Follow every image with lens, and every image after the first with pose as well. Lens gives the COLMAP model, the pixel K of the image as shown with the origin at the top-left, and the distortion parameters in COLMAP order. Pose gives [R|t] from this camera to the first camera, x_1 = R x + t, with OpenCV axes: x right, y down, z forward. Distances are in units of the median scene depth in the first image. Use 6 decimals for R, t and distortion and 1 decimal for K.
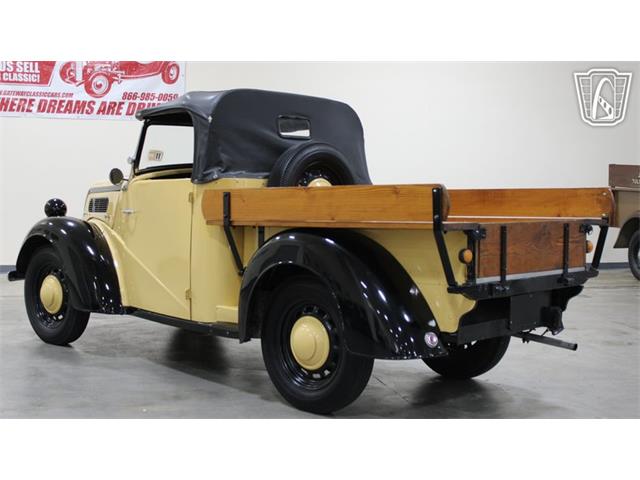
lens RADIAL K [[909.8, 0, 320.0], [0, 909.8, 240.0], [0, 0, 1]] dist [-0.013510, 0.011406]
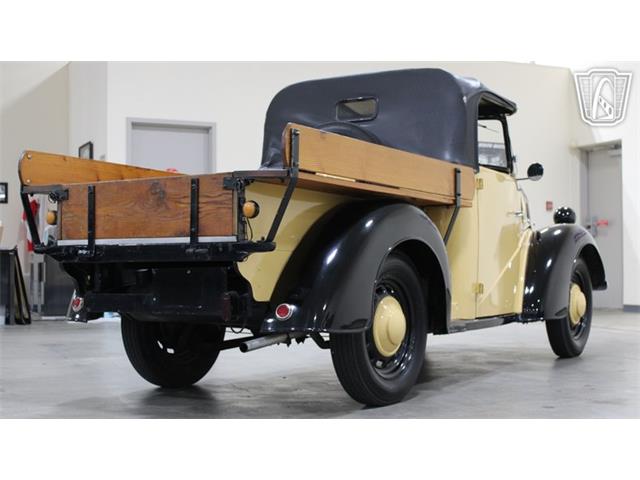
lens RADIAL K [[973.9, 0, 320.0], [0, 973.9, 240.0], [0, 0, 1]] dist [0.018429, 0.029788]
pose [[0.183478, -0.039772, -0.982219, 1.019747], [-0.051563, 0.997416, -0.050019, 0.064720], [0.981671, 0.059824, 0.180953, 0.876092]]
